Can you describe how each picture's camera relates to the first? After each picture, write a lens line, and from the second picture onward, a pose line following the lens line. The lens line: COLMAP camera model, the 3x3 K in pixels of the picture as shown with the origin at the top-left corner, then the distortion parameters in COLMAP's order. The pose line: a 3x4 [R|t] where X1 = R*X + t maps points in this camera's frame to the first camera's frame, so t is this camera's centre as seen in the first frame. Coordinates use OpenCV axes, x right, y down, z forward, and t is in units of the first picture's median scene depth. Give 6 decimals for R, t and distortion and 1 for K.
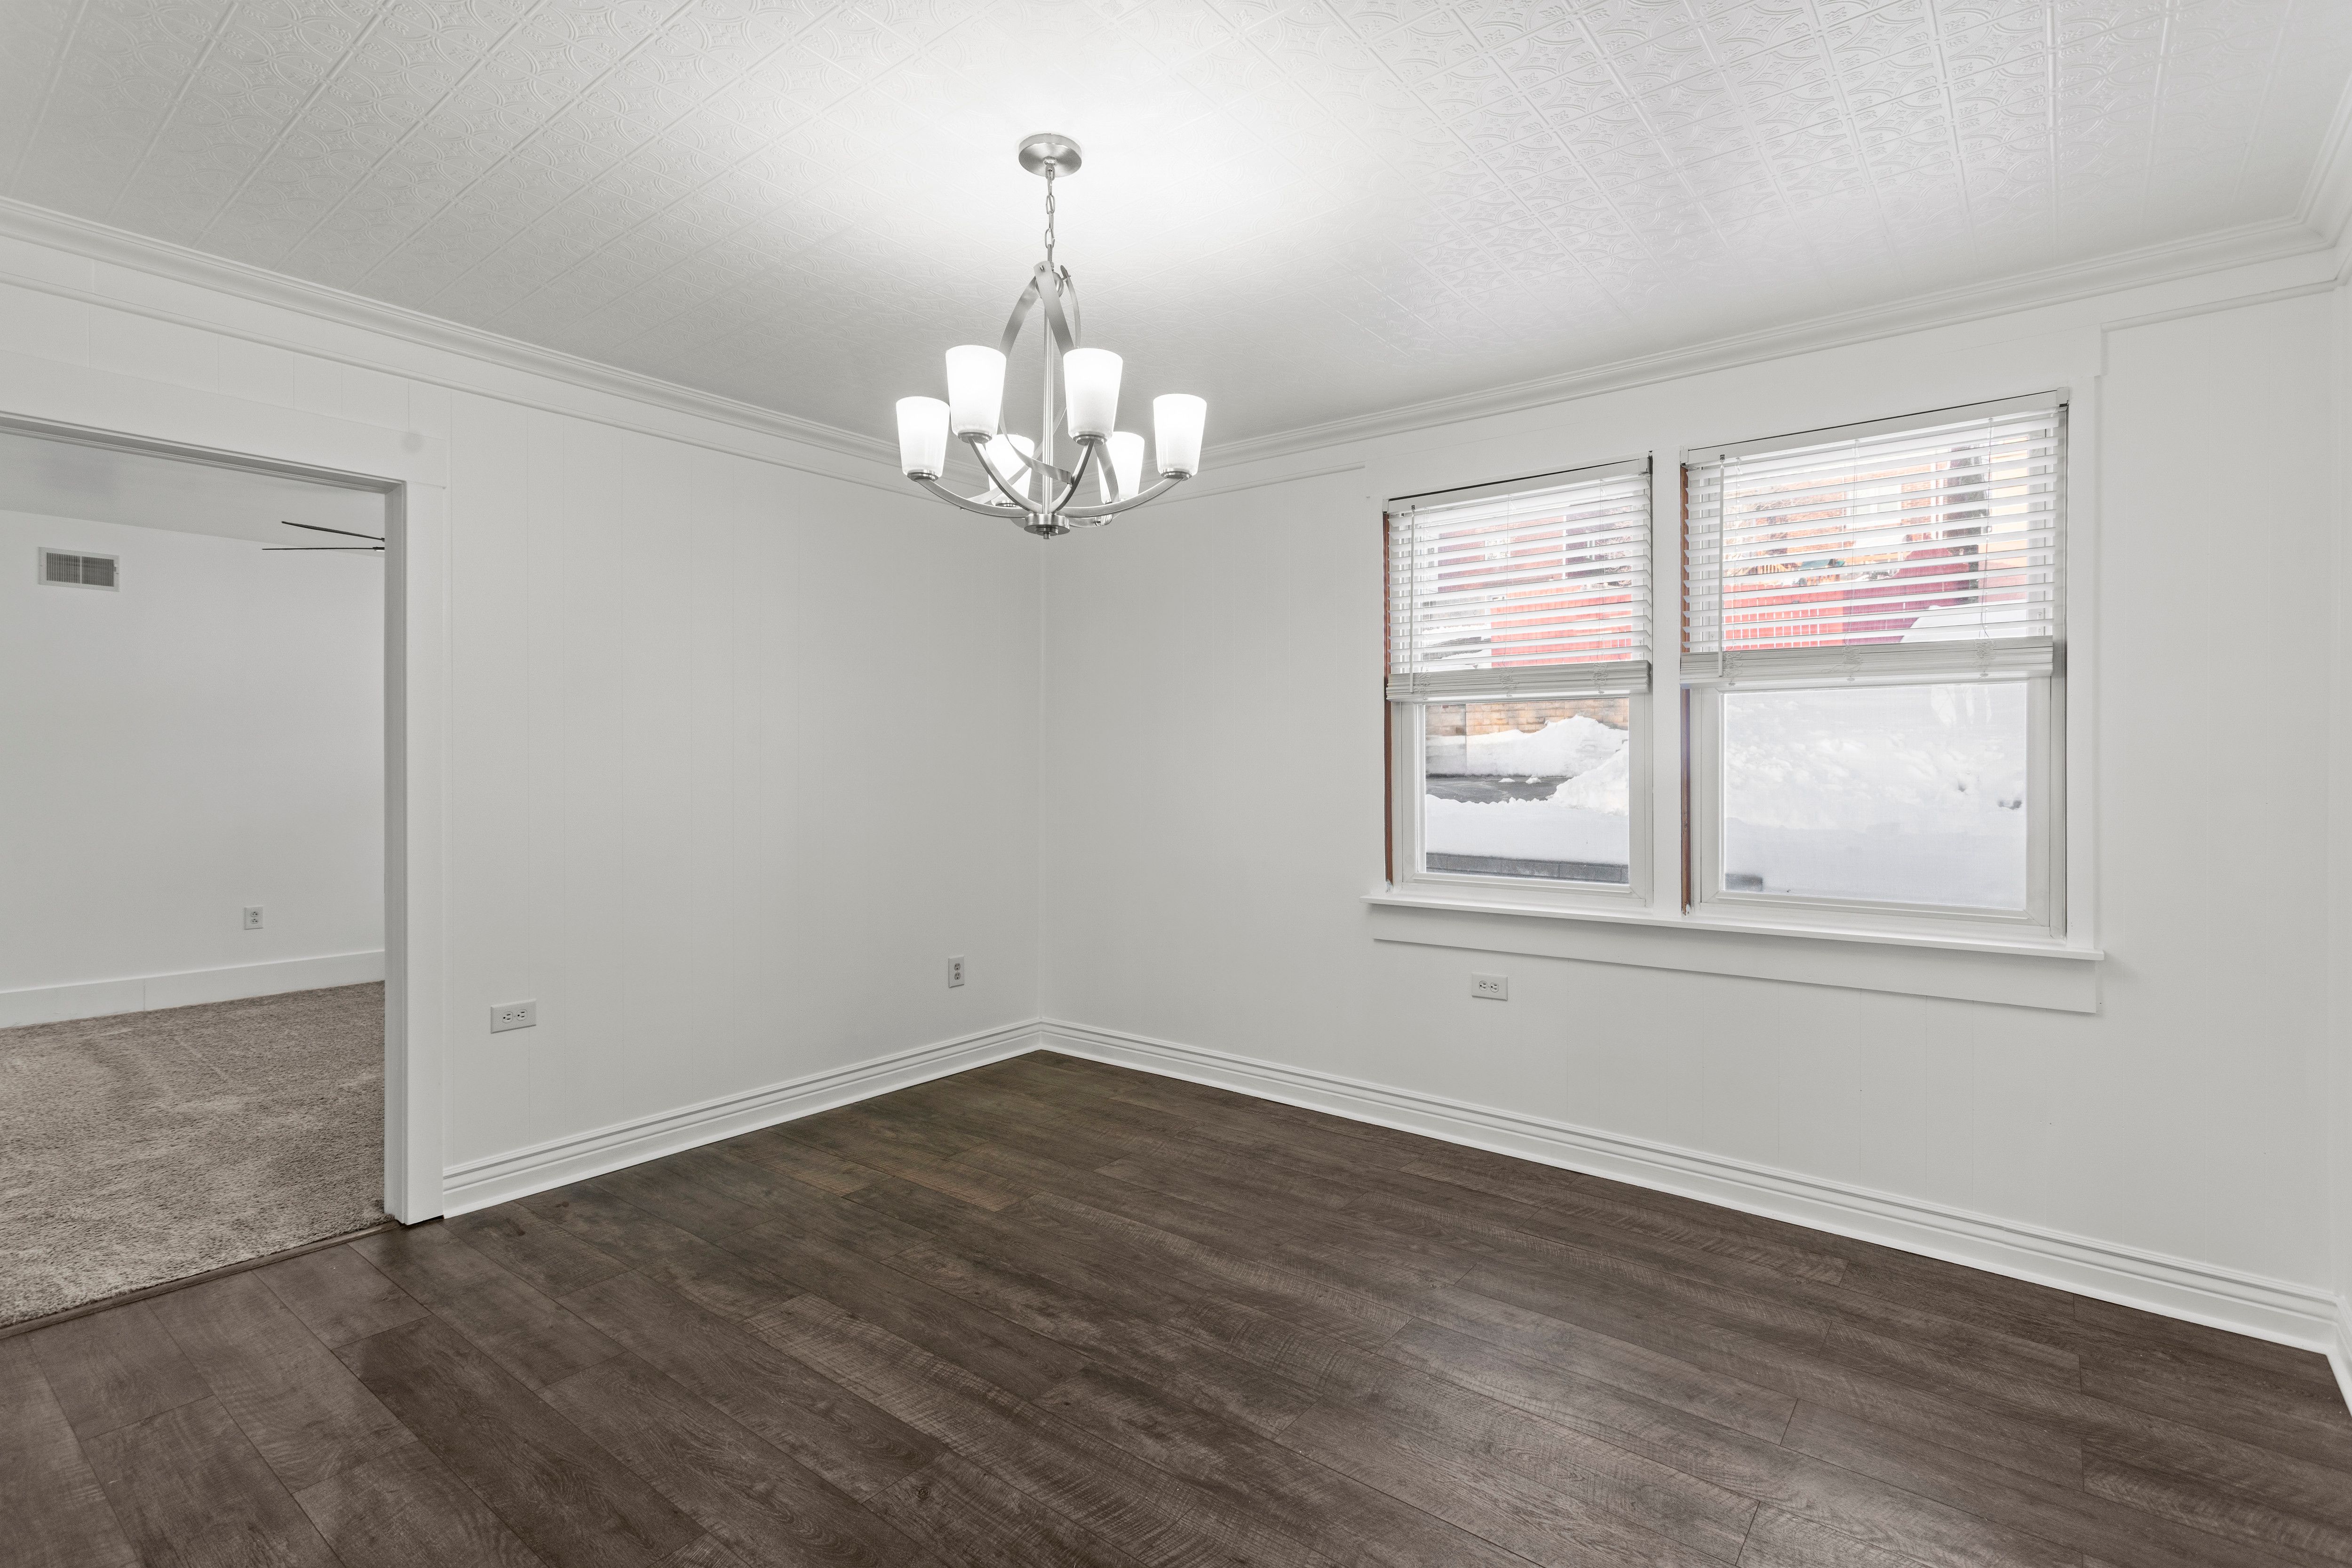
lens RADIAL K [[1117.4, 0, 1179.1], [0, 1117.4, 755.6], [0, 0, 1]] dist [0.001873, 0.000479]
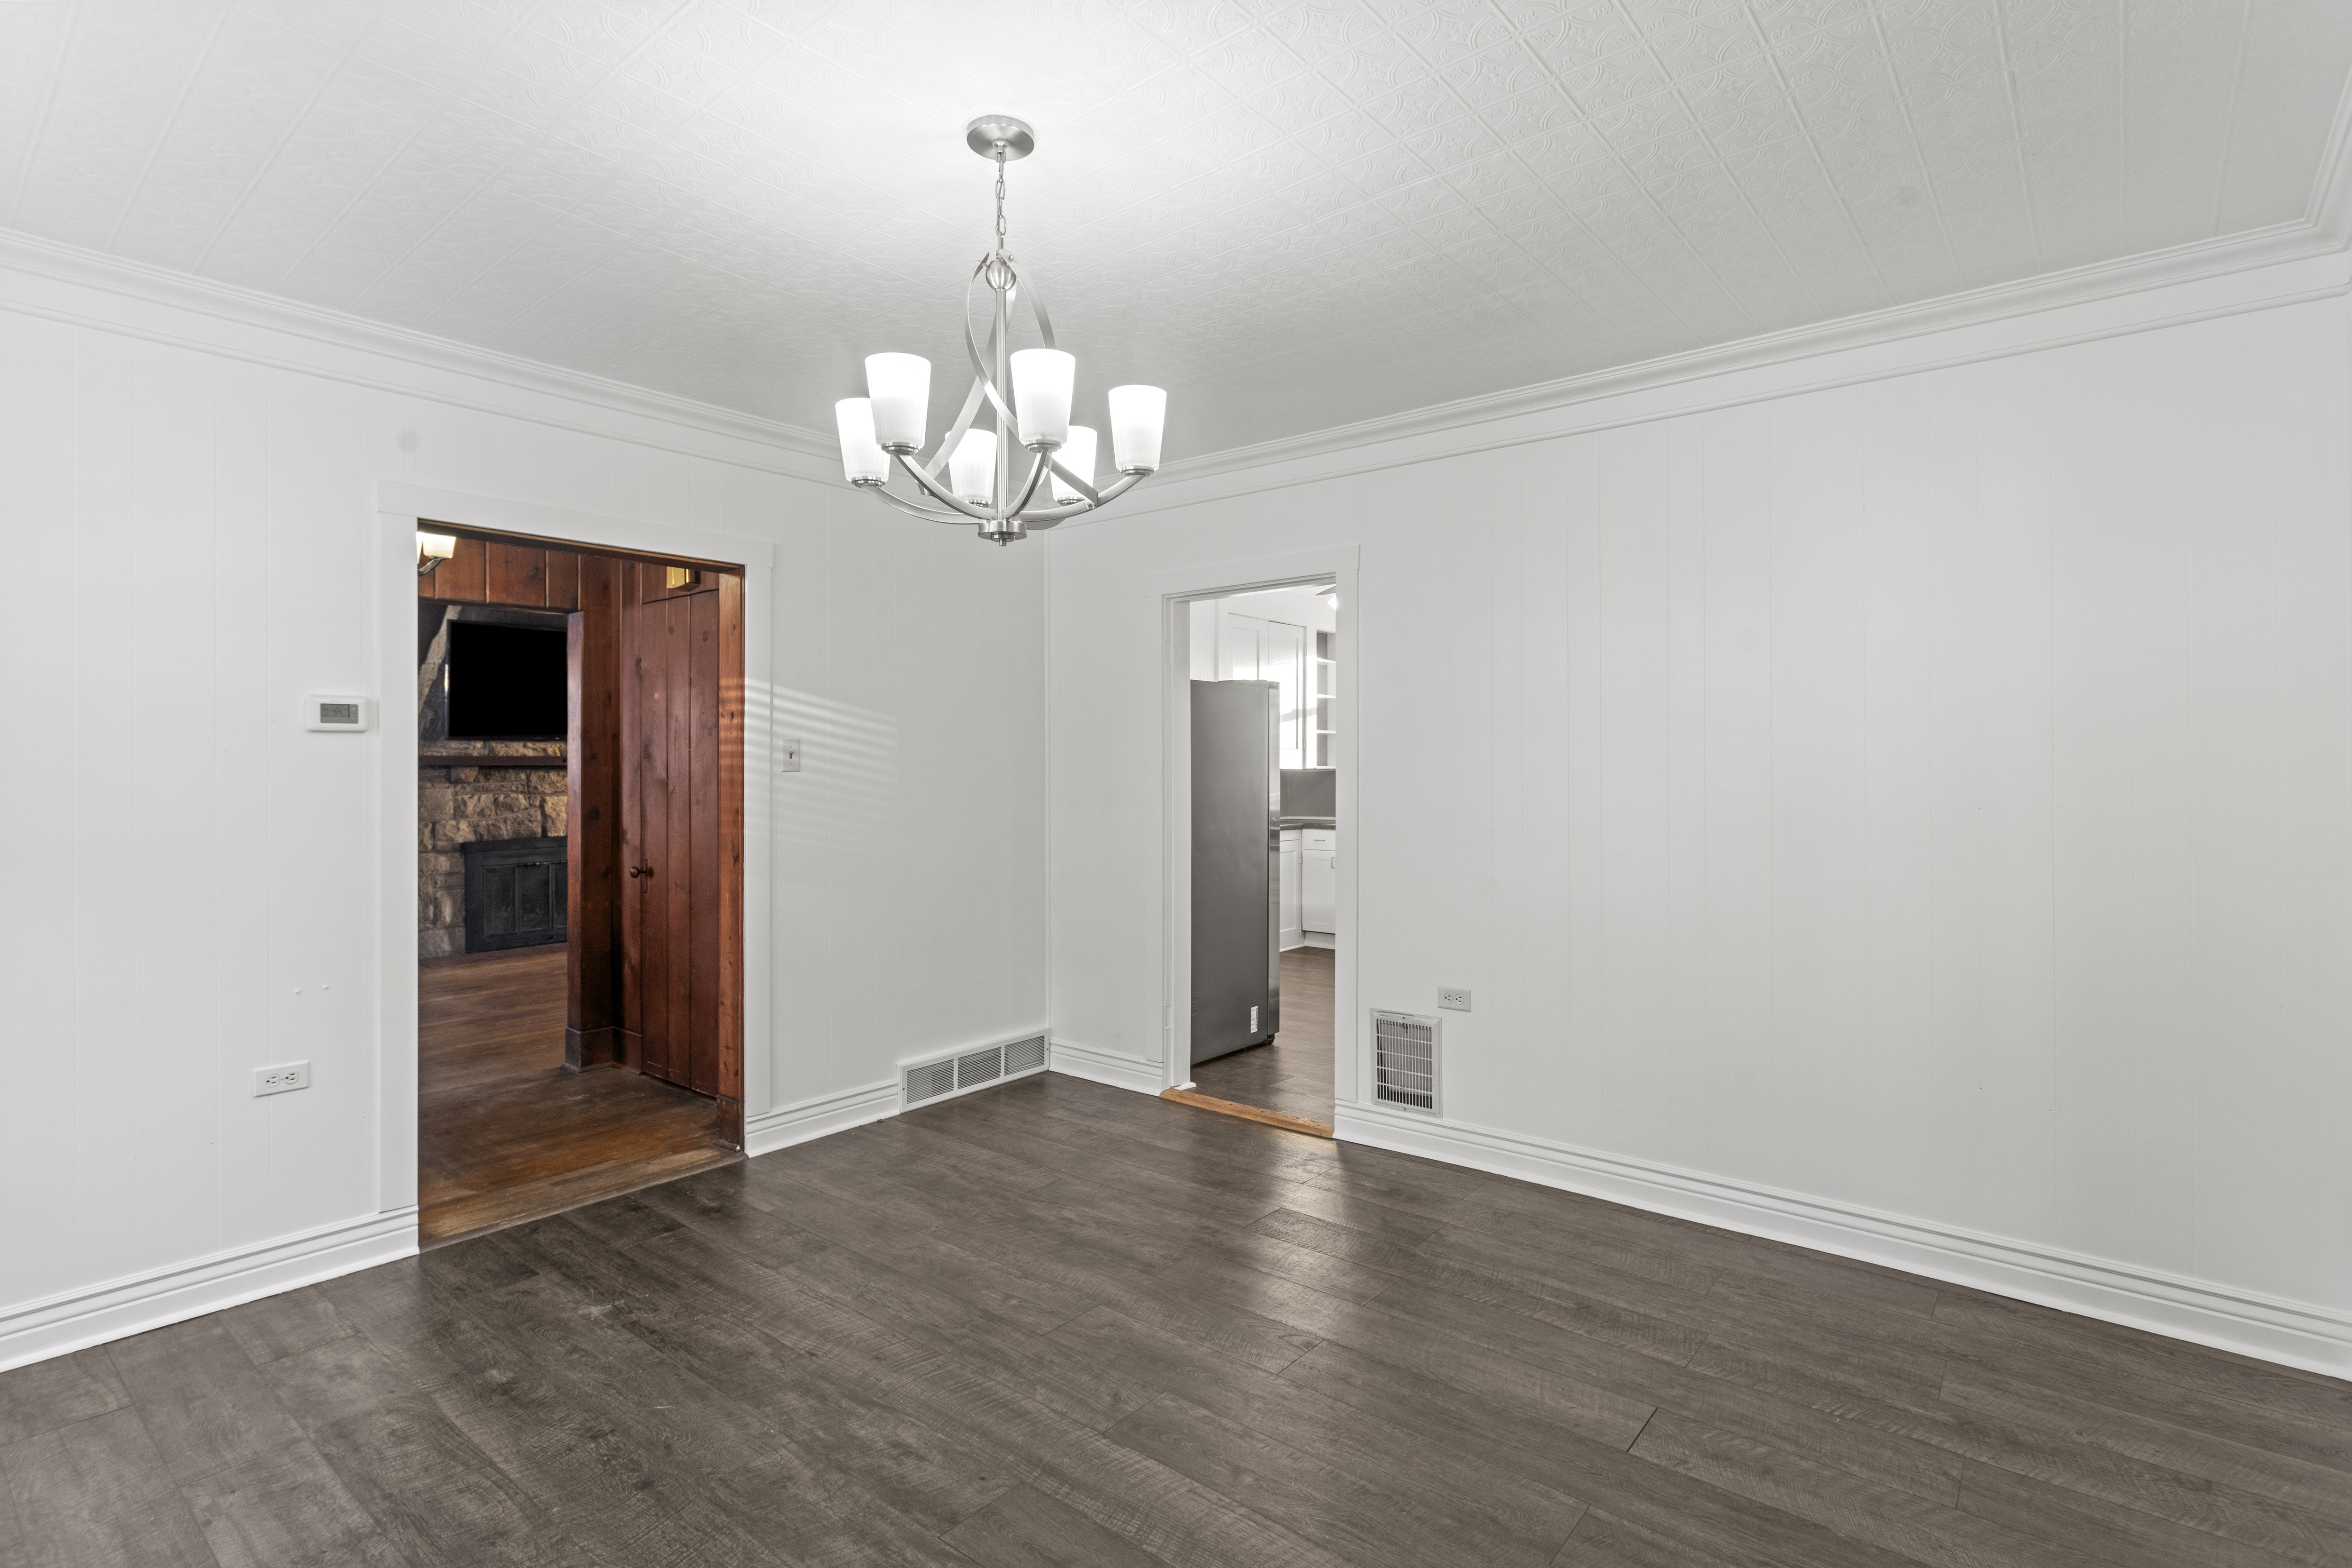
lens RADIAL K [[1113.9, 0, 1185.3], [0, 1113.9, 775.0], [0, 0, 1]] dist [-0.008439, 0.005416]
pose [[-0.999735, 0.000473, 0.023011, -0.252323], [0.000480, 1.000000, 0.000298, -0.001649], [-0.023011, 0.000309, -0.999735, 1.671070]]
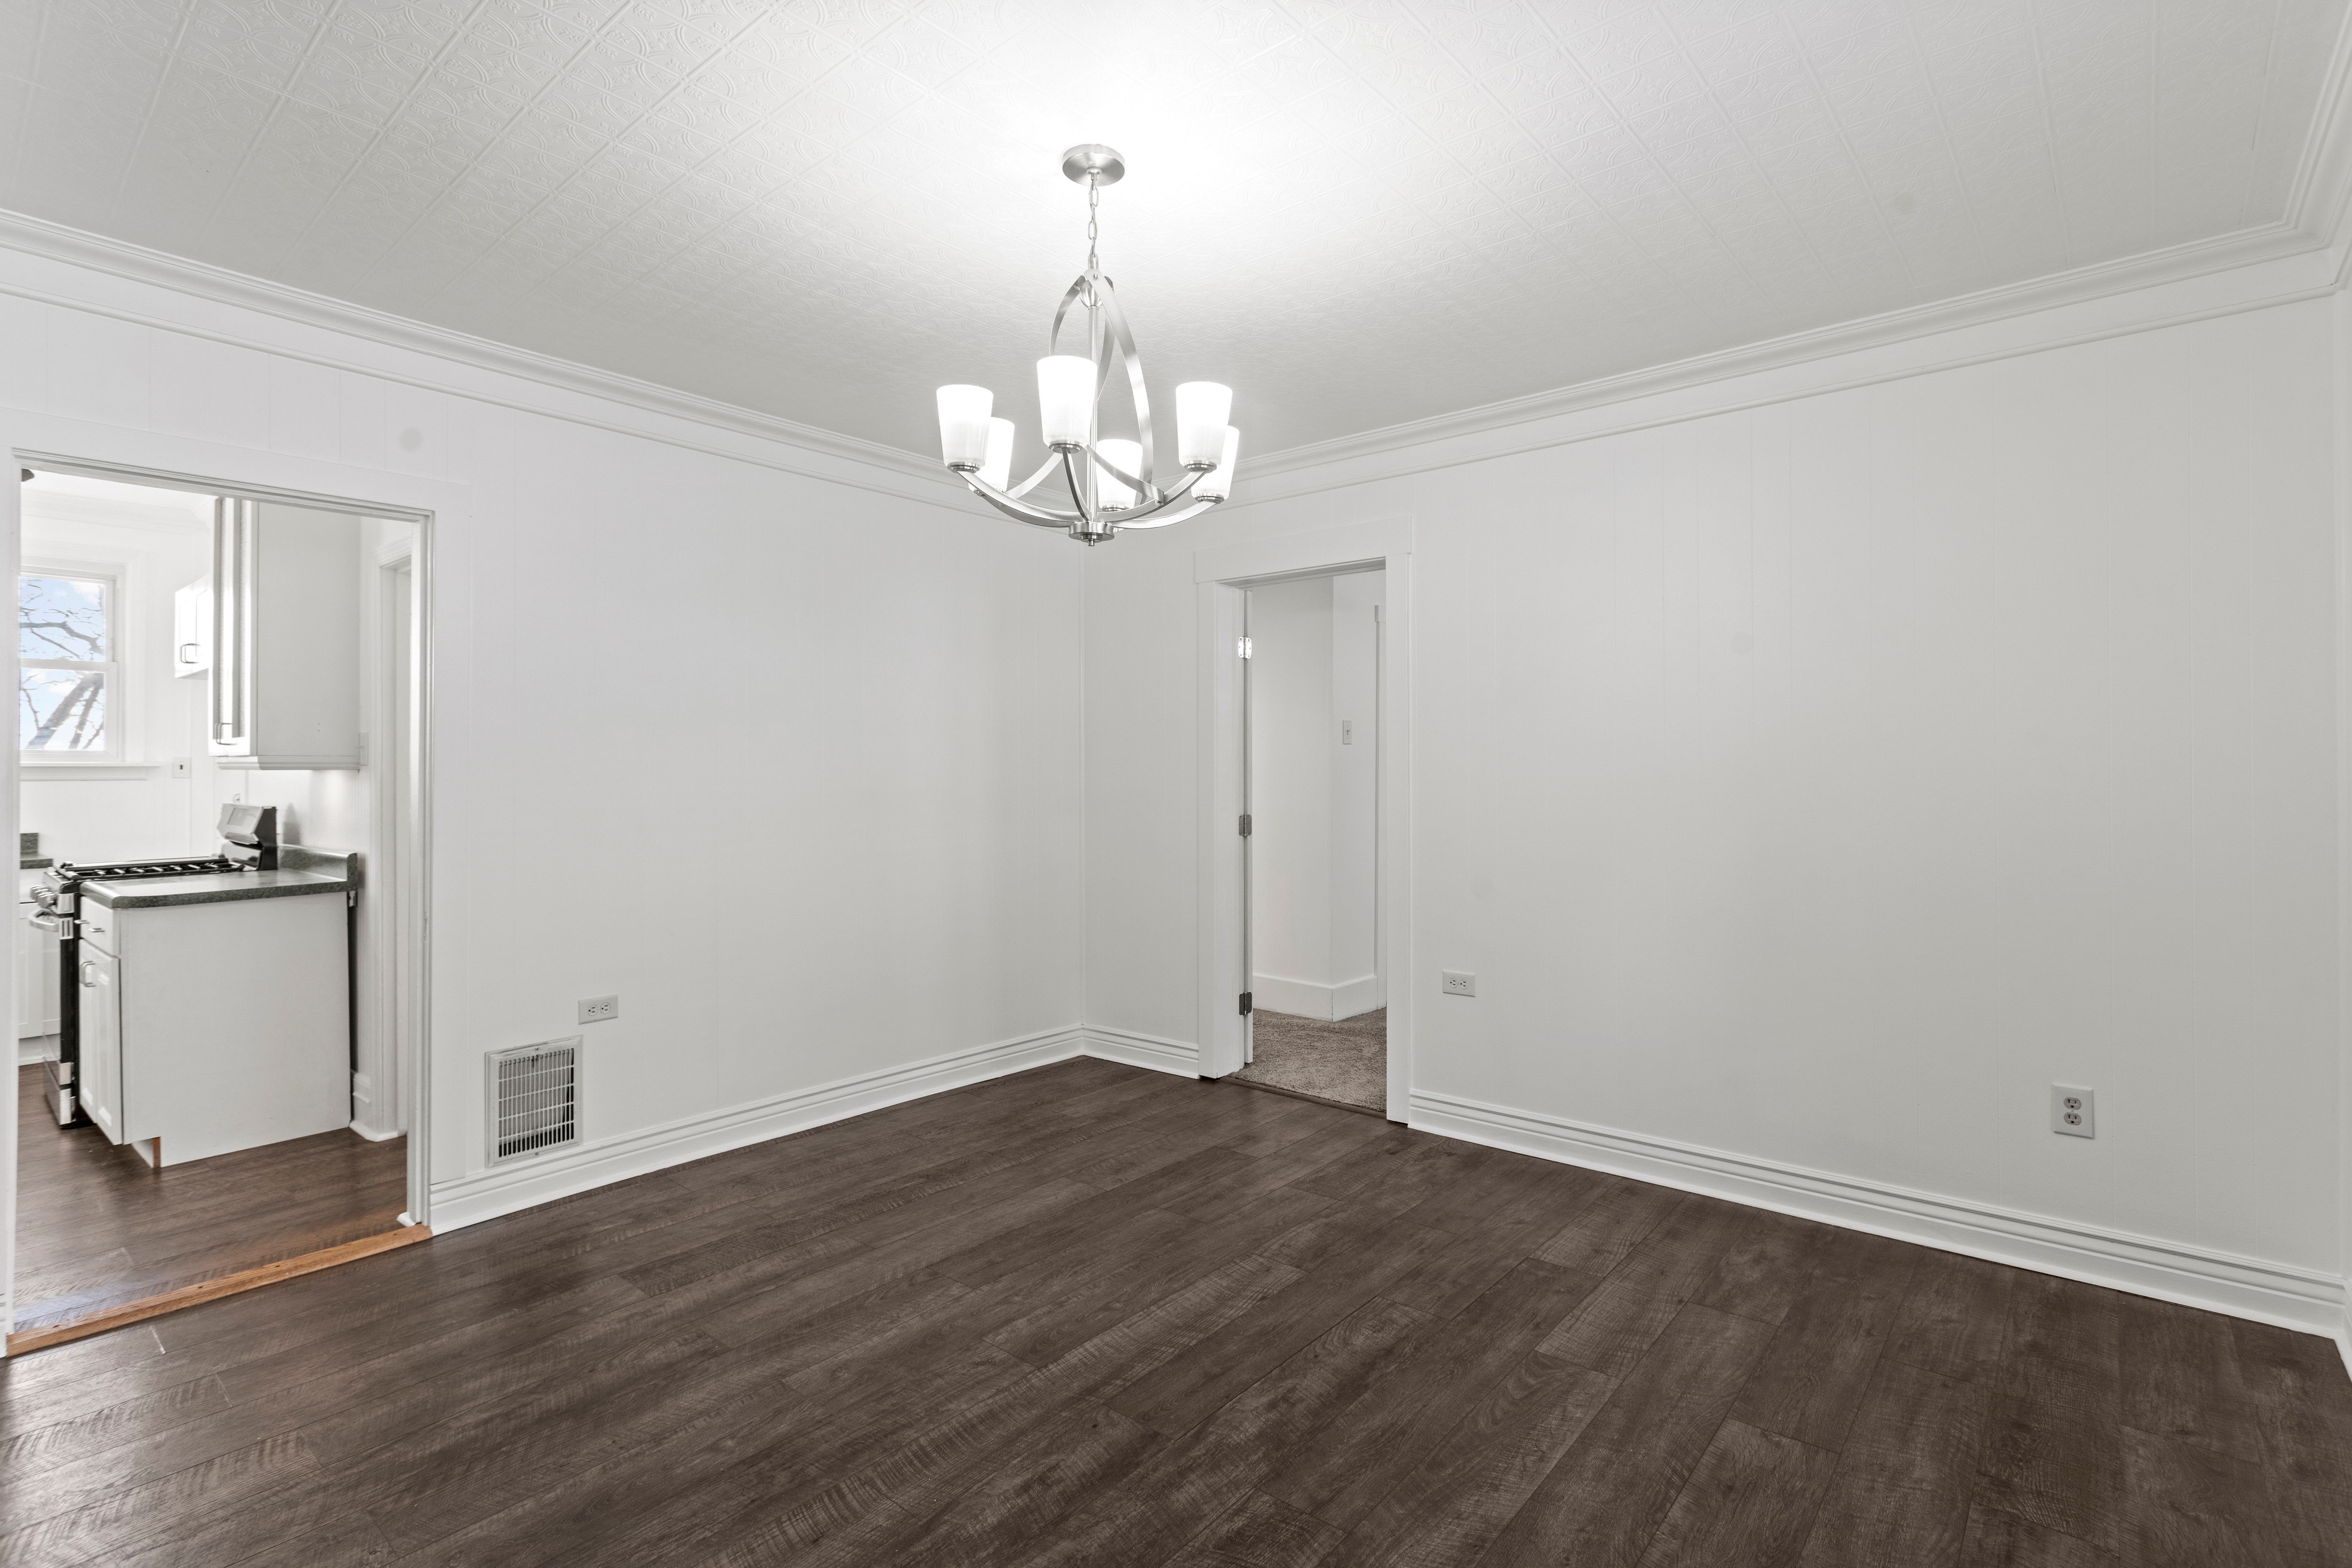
lens RADIAL K [[1116.1, 0, 1183.8], [0, 1116.1, 781.5], [0, 0, 1]] dist [-0.000881, 0.000306]
pose [[-0.043025, 0.011214, -0.999011, 0.753497], [0.010210, 0.999890, 0.010784, 0.006506], [0.999022, -0.009735, -0.043134, 0.982446]]
